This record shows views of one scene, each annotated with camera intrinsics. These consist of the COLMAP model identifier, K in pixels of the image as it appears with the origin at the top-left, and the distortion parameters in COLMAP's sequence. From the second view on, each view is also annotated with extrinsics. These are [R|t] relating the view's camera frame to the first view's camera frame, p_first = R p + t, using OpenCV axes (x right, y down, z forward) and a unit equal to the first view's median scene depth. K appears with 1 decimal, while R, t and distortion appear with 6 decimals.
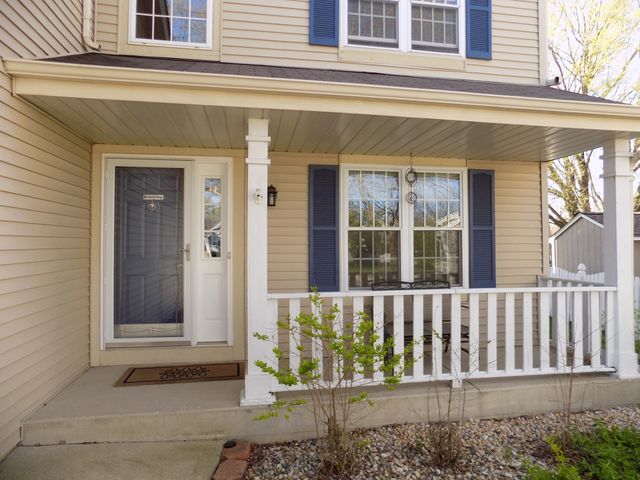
lens RADIAL K [[431.9, 0, 321.9], [0, 431.9, 234.7], [0, 0, 1]] dist [-0.081350, 0.086542]
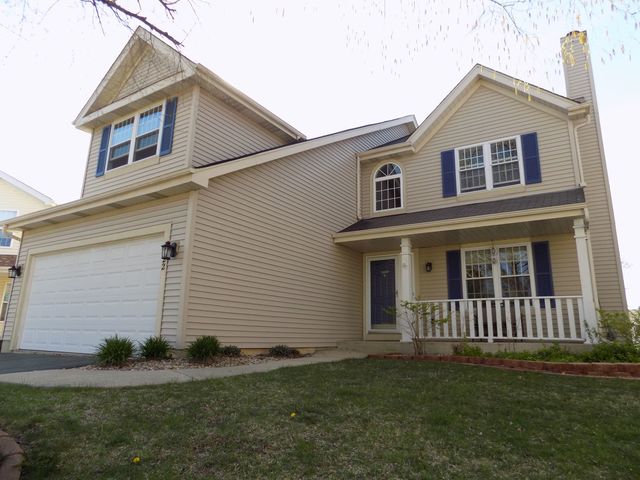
lens RADIAL K [[431.9, 0, 321.9], [0, 431.9, 234.7], [0, 0, 1]] dist [-0.081350, 0.086542]
pose [[0.738049, -0.144833, -0.659020, 0.940130], [-0.002527, 0.976091, -0.217346, 0.227780], [0.674743, 0.162078, 0.720037, -0.995042]]
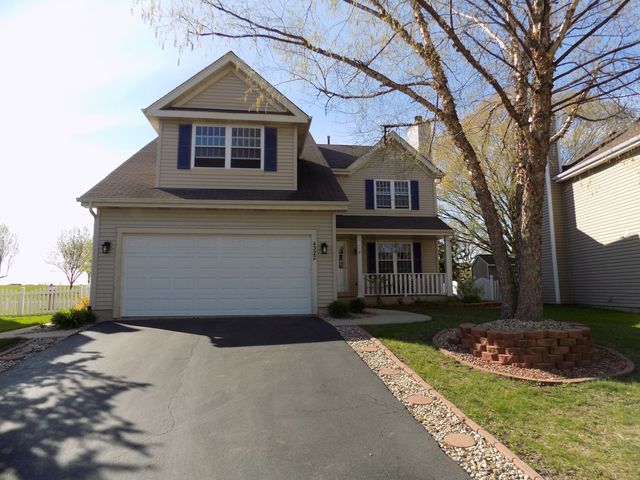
lens RADIAL K [[431.9, 0, 321.9], [0, 431.9, 234.7], [0, 0, 1]] dist [-0.081350, 0.086542]
pose [[0.998937, -0.018967, -0.042009, -0.250064], [0.014332, 0.994046, -0.108016, 0.152914], [0.043808, 0.107299, 0.993261, -2.575106]]
